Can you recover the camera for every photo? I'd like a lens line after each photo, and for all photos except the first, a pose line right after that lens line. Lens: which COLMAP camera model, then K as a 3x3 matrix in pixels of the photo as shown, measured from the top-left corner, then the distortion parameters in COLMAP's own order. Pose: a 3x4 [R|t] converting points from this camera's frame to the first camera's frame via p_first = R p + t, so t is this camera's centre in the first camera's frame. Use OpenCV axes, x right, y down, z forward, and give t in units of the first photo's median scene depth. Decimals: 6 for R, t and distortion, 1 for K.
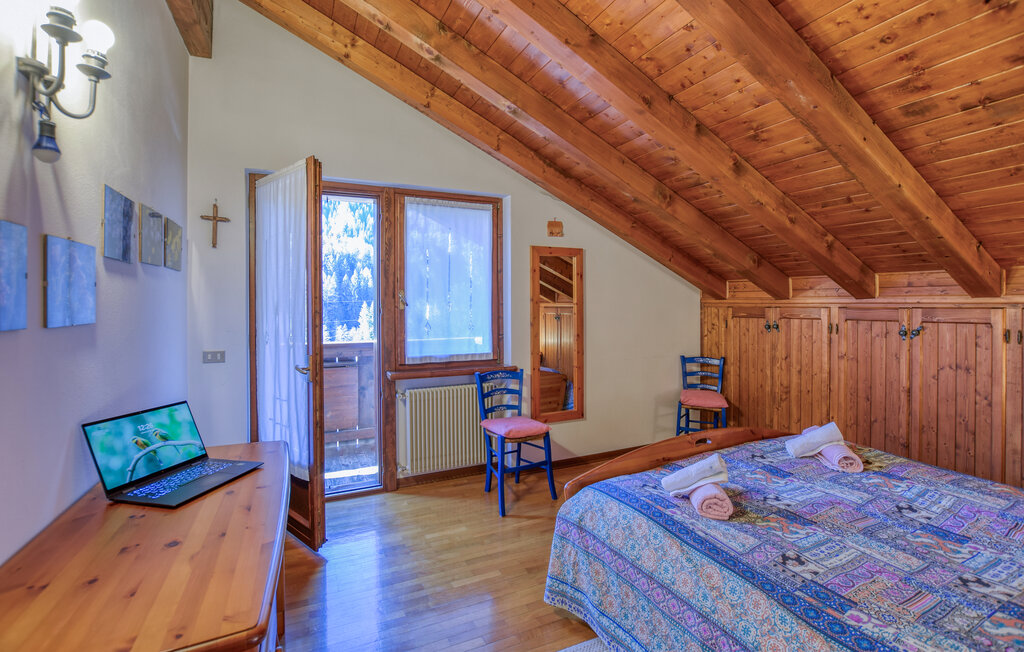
lens RADIAL K [[455.0, 0, 509.8], [0, 455.0, 307.5], [0, 0, 1]] dist [-0.025697, 0.000165]
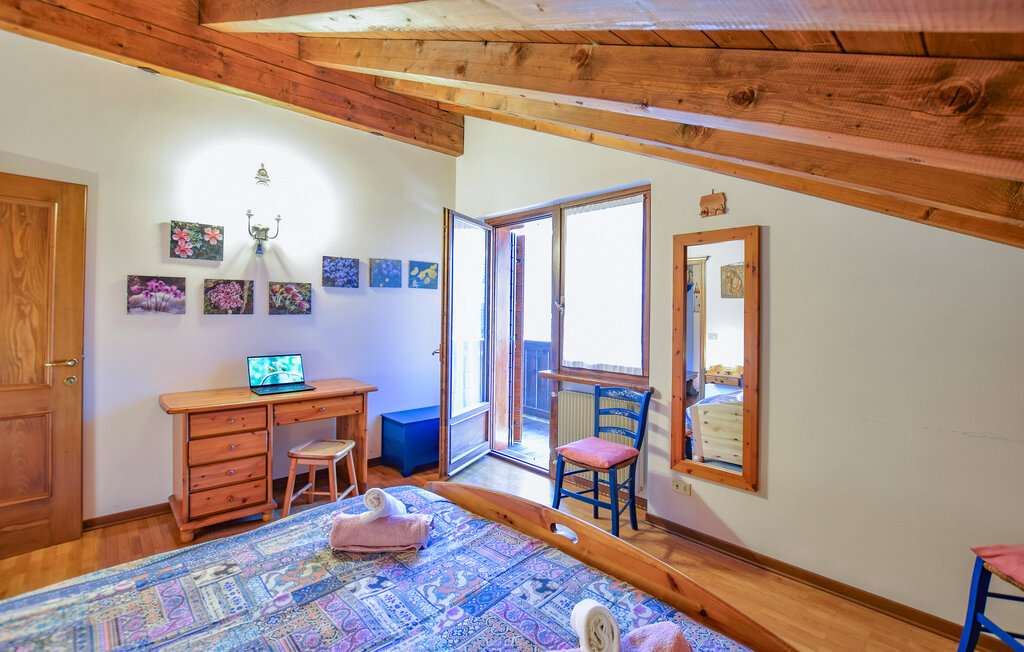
lens RADIAL K [[455.0, 0, 509.8], [0, 455.0, 307.5], [0, 0, 1]] dist [-0.025697, 0.000165]
pose [[0.301962, 0.002678, -0.953316, 0.776098], [-0.018806, 0.999818, -0.003148, -0.007207], [0.953134, 0.018879, 0.301957, 0.570658]]
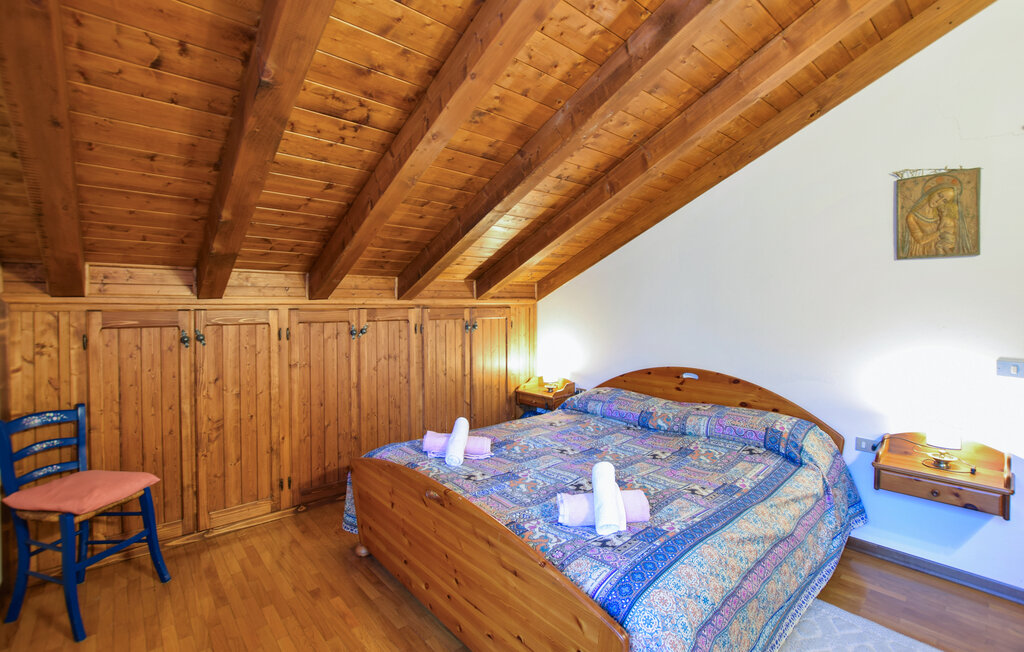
lens RADIAL K [[455.0, 0, 509.8], [0, 455.0, 307.5], [0, 0, 1]] dist [-0.025697, 0.000165]
pose [[-0.283513, -0.001900, 0.958966, -0.232615], [0.008772, 0.999951, 0.004575, -0.003593], [-0.958928, 0.009709, -0.283483, 0.852029]]
